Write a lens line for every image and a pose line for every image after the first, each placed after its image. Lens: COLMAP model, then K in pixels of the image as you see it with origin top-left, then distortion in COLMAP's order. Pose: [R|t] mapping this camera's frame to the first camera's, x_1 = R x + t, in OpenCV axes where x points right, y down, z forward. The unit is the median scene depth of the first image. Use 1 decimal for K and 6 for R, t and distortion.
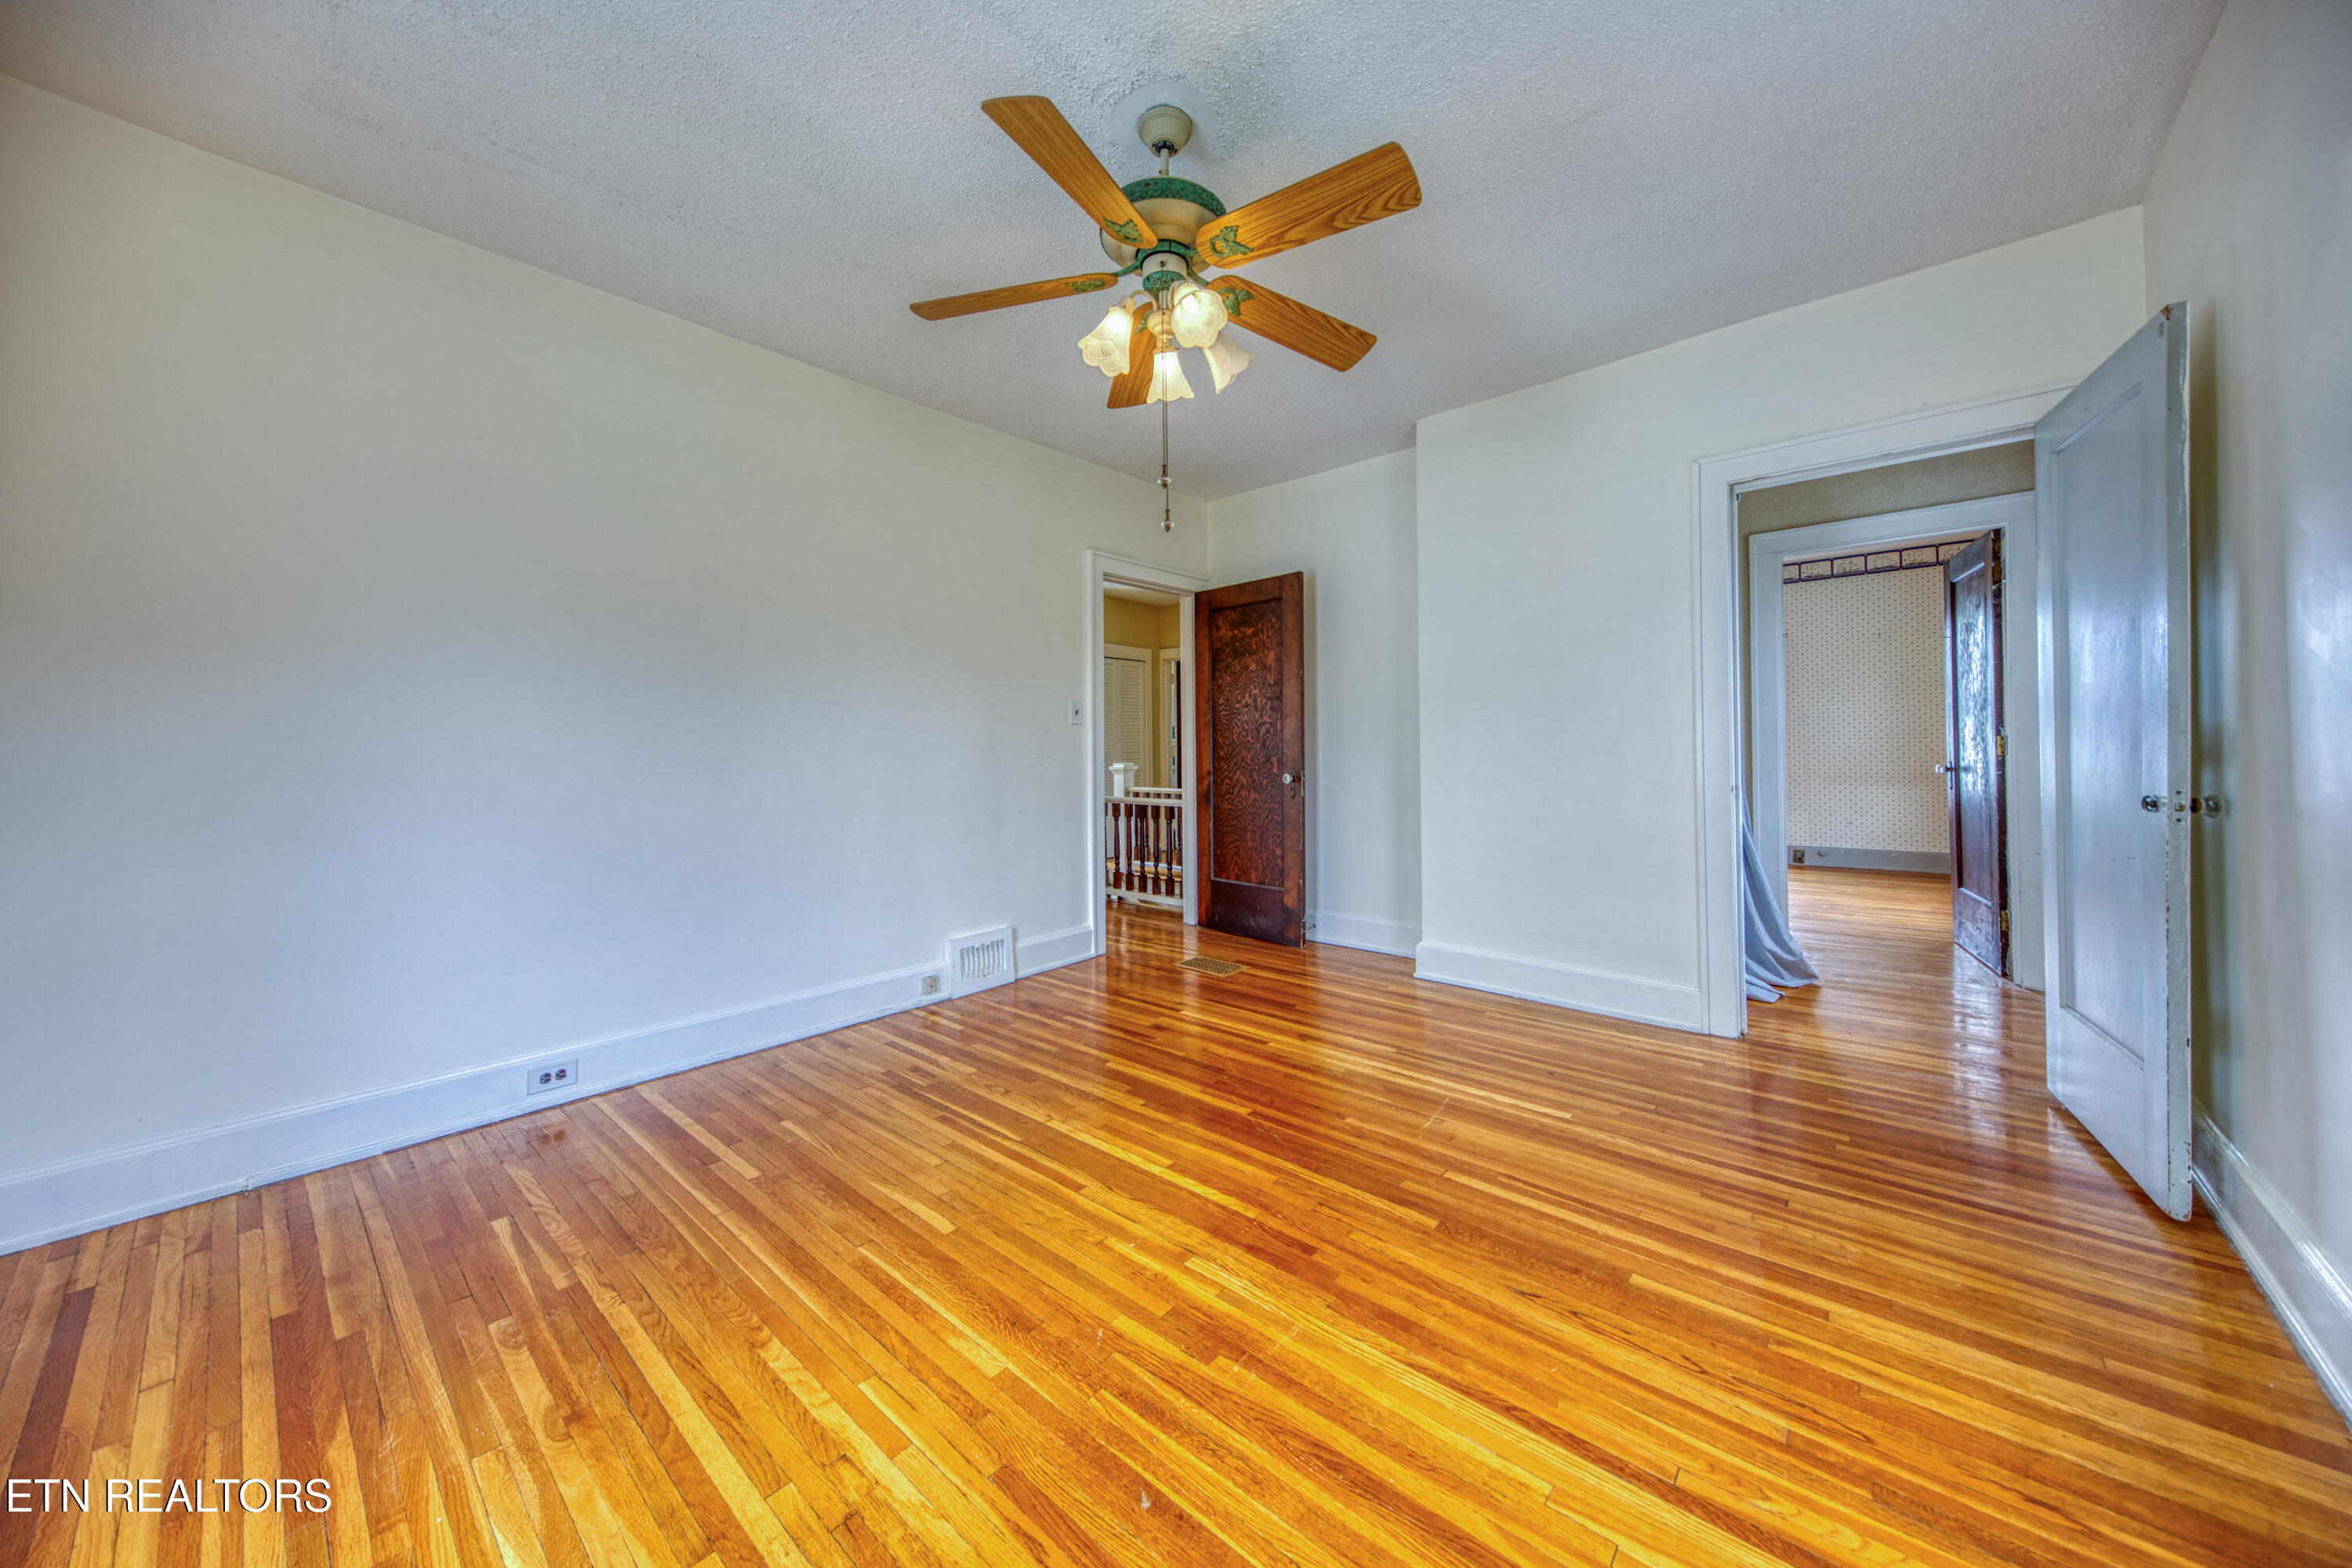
lens RADIAL K [[860.7, 0, 1184.5], [0, 860.7, 761.3], [0, 0, 1]] dist [0.006498, -0.003930]
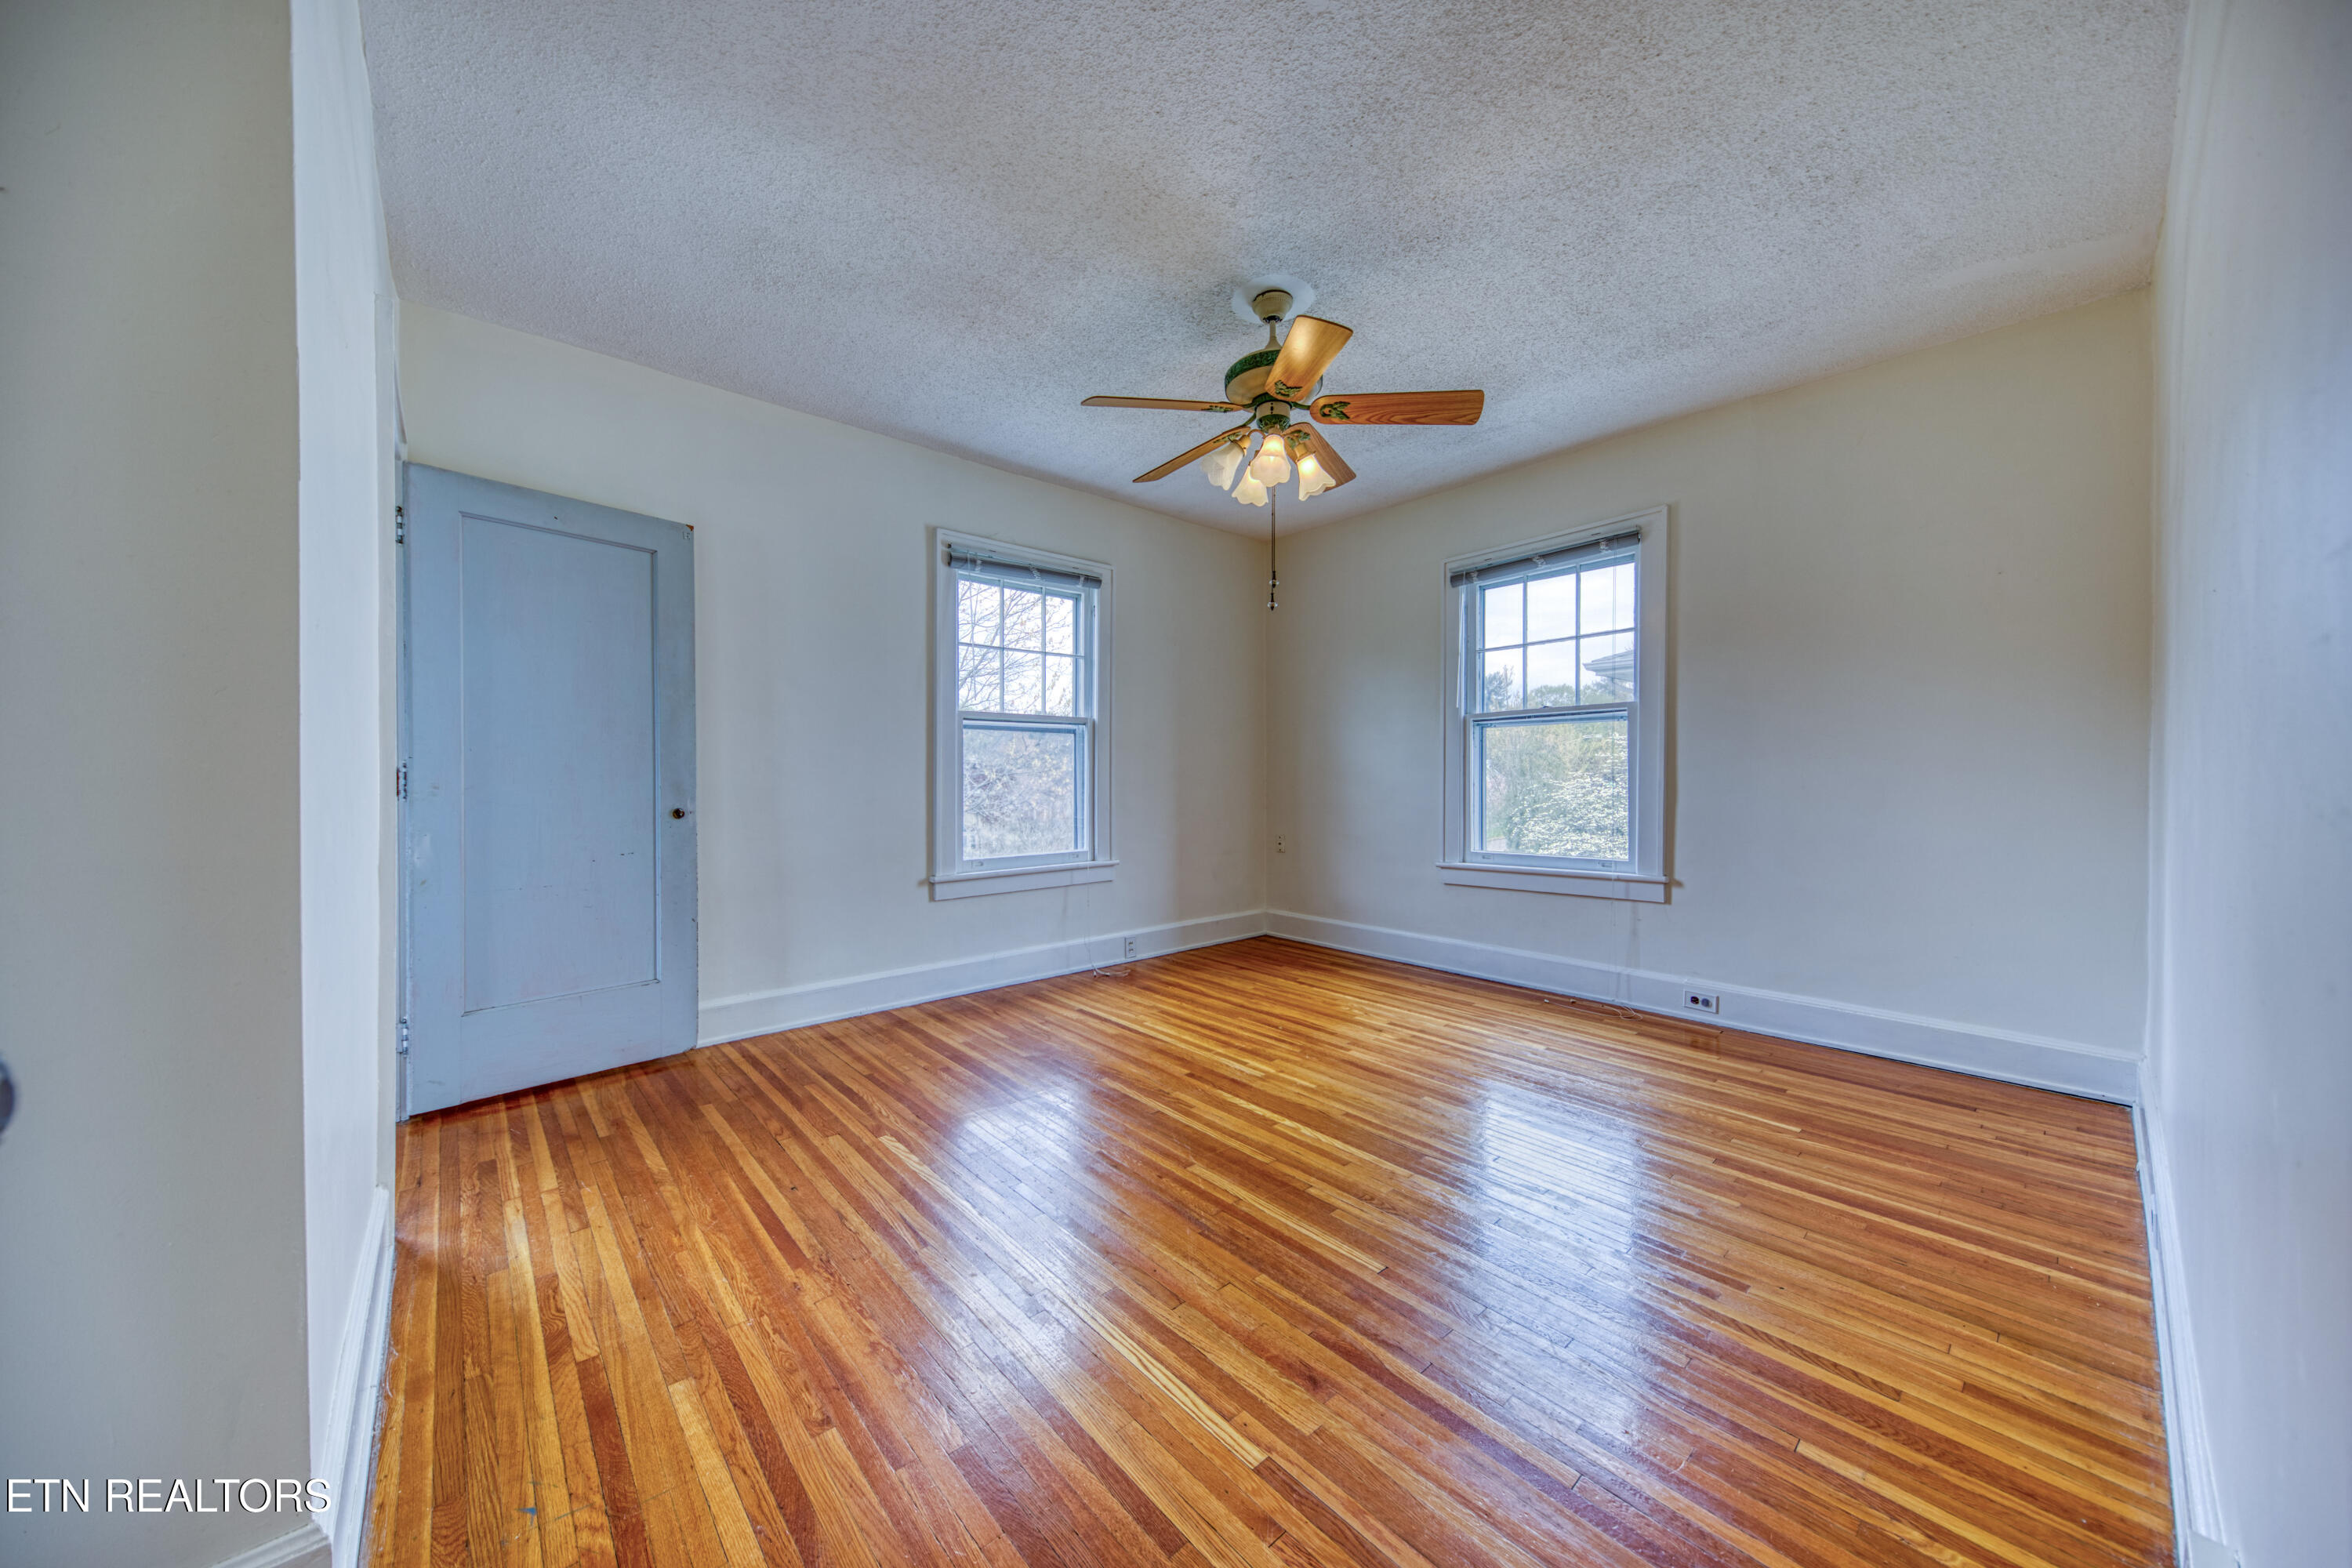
lens RADIAL K [[860.7, 0, 1170.8], [0, 860.7, 776.0], [0, 0, 1]] dist [0.006498, -0.003930]
pose [[-0.992524, 0.012692, 0.121390, -0.028071], [0.014202, 0.999832, 0.011585, -0.030427], [-0.121222, 0.013222, -0.992537, 2.648837]]
